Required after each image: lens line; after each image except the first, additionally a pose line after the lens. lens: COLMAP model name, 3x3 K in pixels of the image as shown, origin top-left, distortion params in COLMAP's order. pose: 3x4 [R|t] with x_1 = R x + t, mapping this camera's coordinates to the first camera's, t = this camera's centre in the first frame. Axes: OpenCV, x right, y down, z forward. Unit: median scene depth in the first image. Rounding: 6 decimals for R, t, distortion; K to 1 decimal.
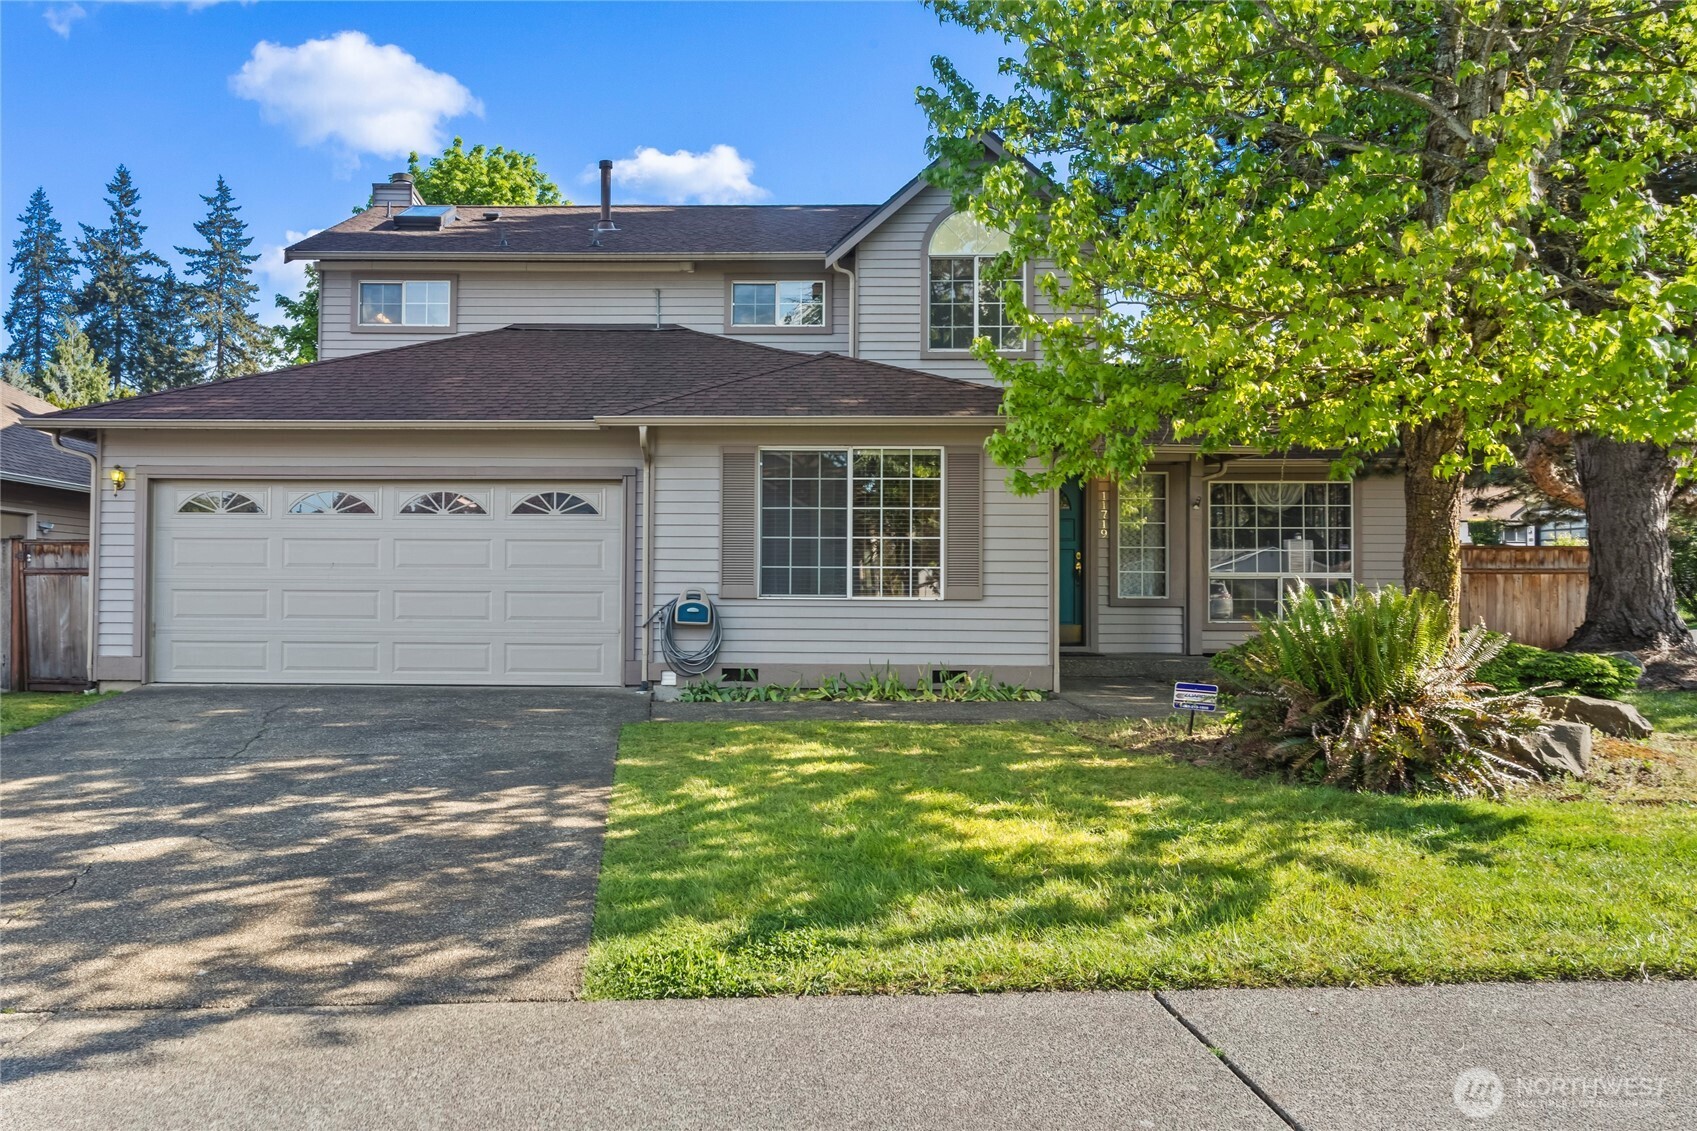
lens RADIAL K [[1295.7, 0, 842.7], [0, 1295.7, 567.8], [0, 0, 1]] dist [-0.000299, -0.000845]
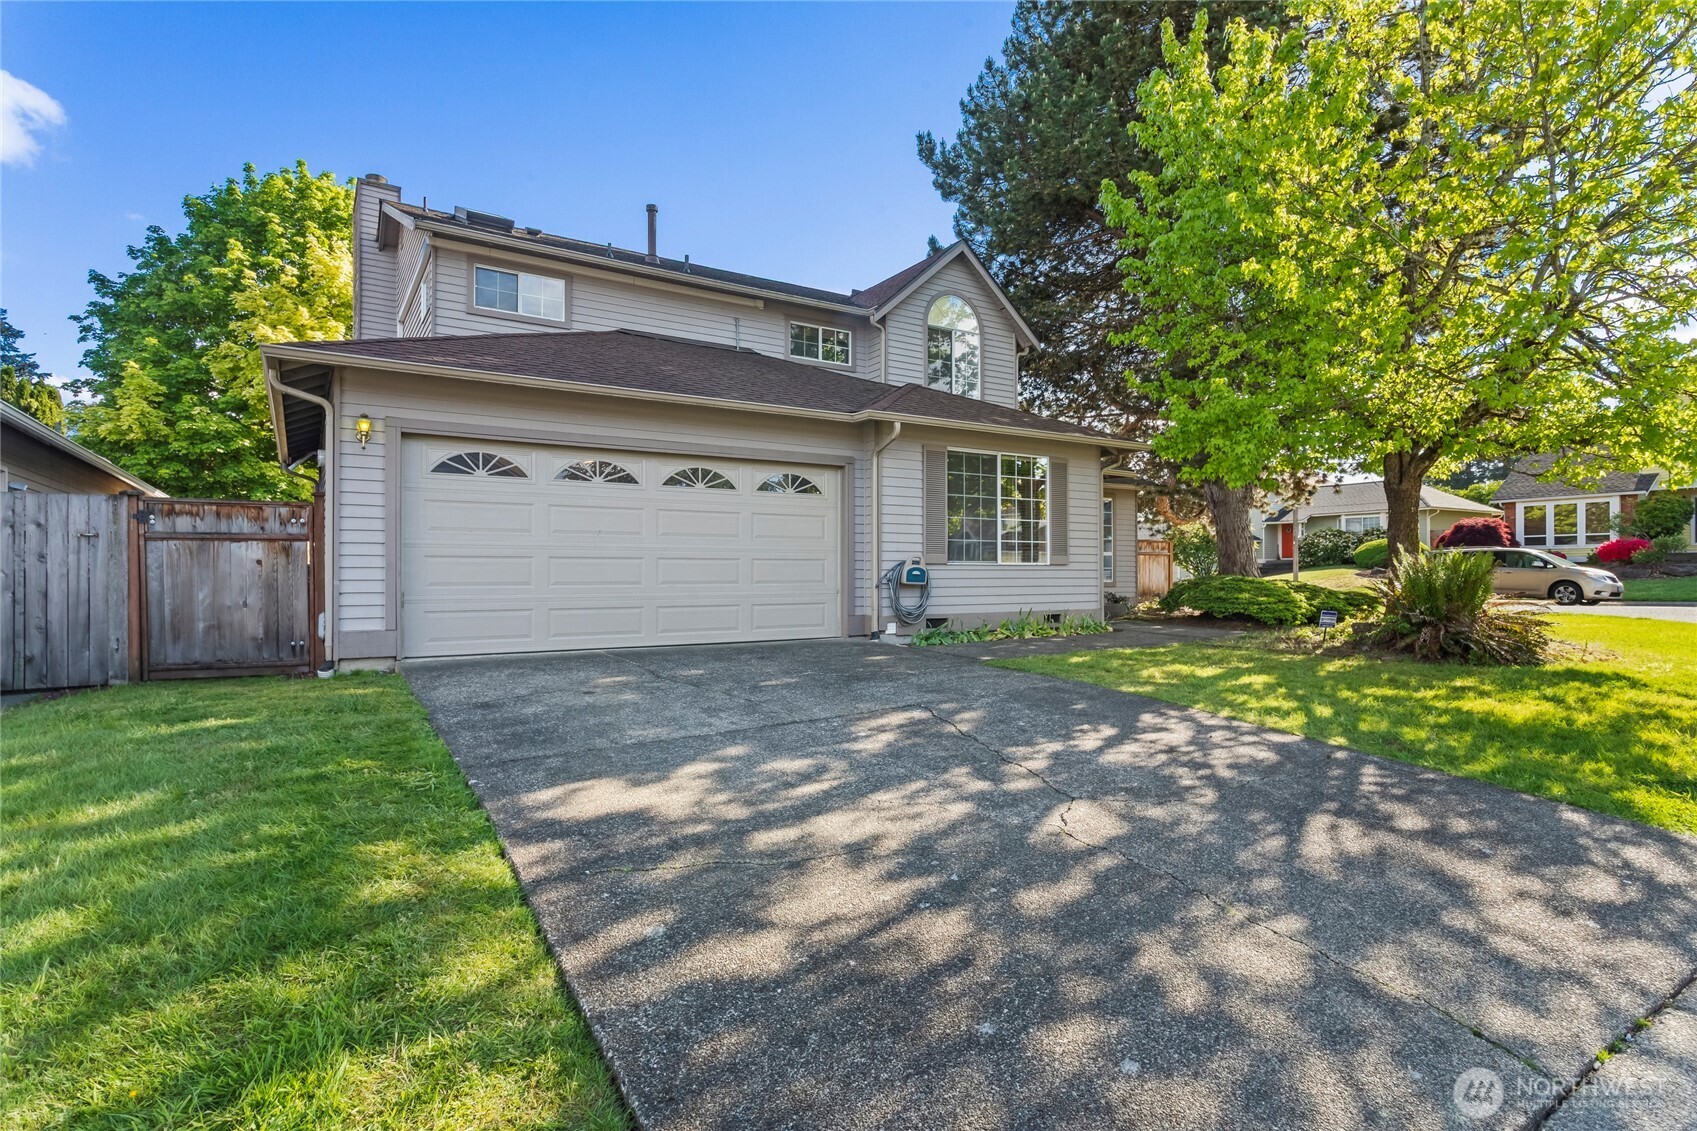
lens RADIAL K [[812.3, 0, 849.5], [0, 812.3, 568.4], [0, 0, 1]] dist [0.001620, 0.000137]
pose [[0.849621, -0.004330, 0.527376, -0.568359], [0.001603, 0.999983, 0.005627, 0.023090], [-0.527392, -0.003935, 0.849613, 0.354208]]
